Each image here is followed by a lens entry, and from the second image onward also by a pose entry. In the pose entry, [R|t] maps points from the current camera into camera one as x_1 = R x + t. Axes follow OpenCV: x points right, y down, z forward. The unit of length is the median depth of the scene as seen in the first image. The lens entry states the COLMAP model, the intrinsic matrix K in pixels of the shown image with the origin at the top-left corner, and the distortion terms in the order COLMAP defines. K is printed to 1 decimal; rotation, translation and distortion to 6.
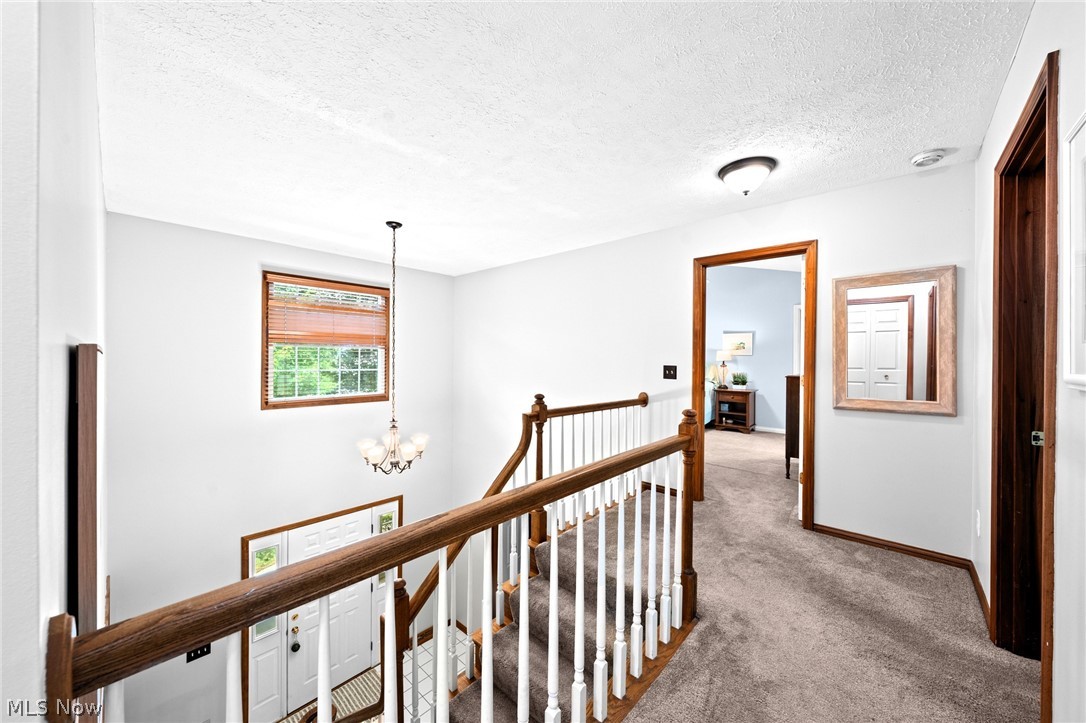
lens RADIAL K [[382.4, 0, 540.9], [0, 382.4, 366.6], [0, 0, 1]] dist [-0.003446, 0.000309]
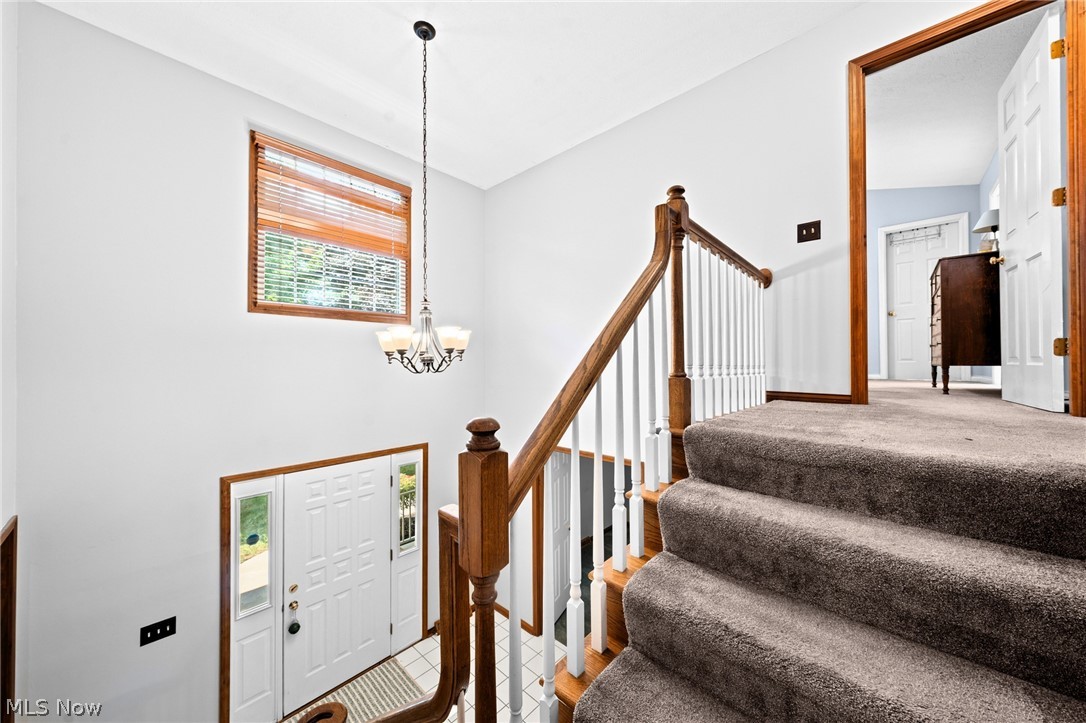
lens RADIAL K [[382.4, 0, 548.8], [0, 382.4, 353.7], [0, 0, 1]] dist [-0.003446, 0.000309]
pose [[0.999909, -0.011136, -0.007605, -0.119982], [0.011024, 0.999831, -0.014693, 0.201797], [0.007768, 0.014608, 0.999863, 0.229813]]
